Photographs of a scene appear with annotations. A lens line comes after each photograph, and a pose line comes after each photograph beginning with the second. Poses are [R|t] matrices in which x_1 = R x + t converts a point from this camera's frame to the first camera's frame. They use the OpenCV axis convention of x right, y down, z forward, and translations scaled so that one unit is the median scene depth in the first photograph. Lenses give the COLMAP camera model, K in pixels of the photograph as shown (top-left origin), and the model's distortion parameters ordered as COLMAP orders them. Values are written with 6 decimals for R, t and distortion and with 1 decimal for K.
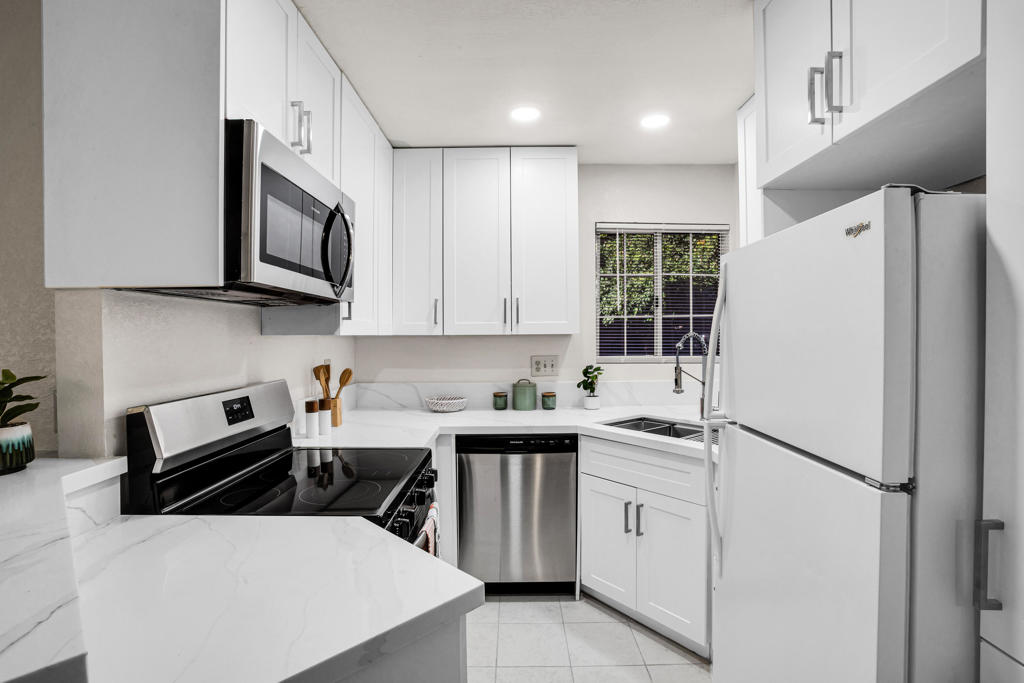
lens RADIAL K [[474.0, 0, 510.0], [0, 474.0, 333.2], [0, 0, 1]] dist [-0.038431, 0.004401]
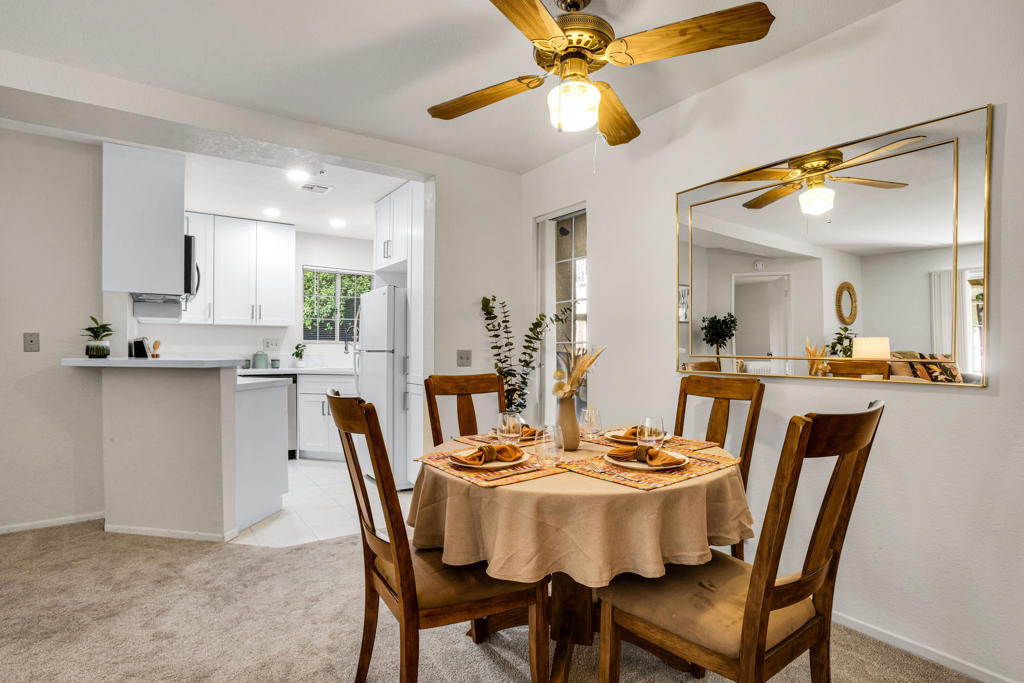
lens RADIAL K [[515.4, 0, 511.0], [0, 515.4, 338.8], [0, 0, 1]] dist [-0.036596, 0.009328]
pose [[0.807581, 0.018575, 0.589465, -0.376206], [-0.004937, 0.999682, -0.024739, 0.103893], [-0.589737, 0.017069, 0.807415, -1.200119]]
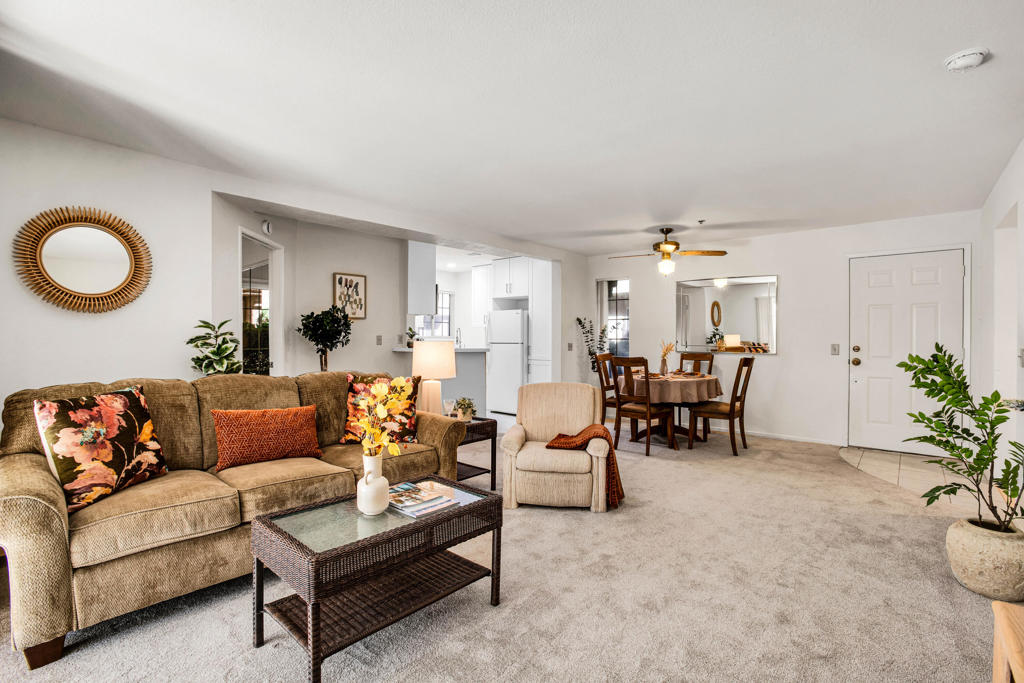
lens RADIAL K [[474.0, 0, 521.7], [0, 474.0, 335.6], [0, 0, 1]] dist [-0.038431, 0.004401]
pose [[0.640247, 0.005764, 0.768148, -1.943612], [-0.002598, 0.999982, -0.005339, 0.073859], [-0.768165, 0.001423, 0.640251, -1.524681]]
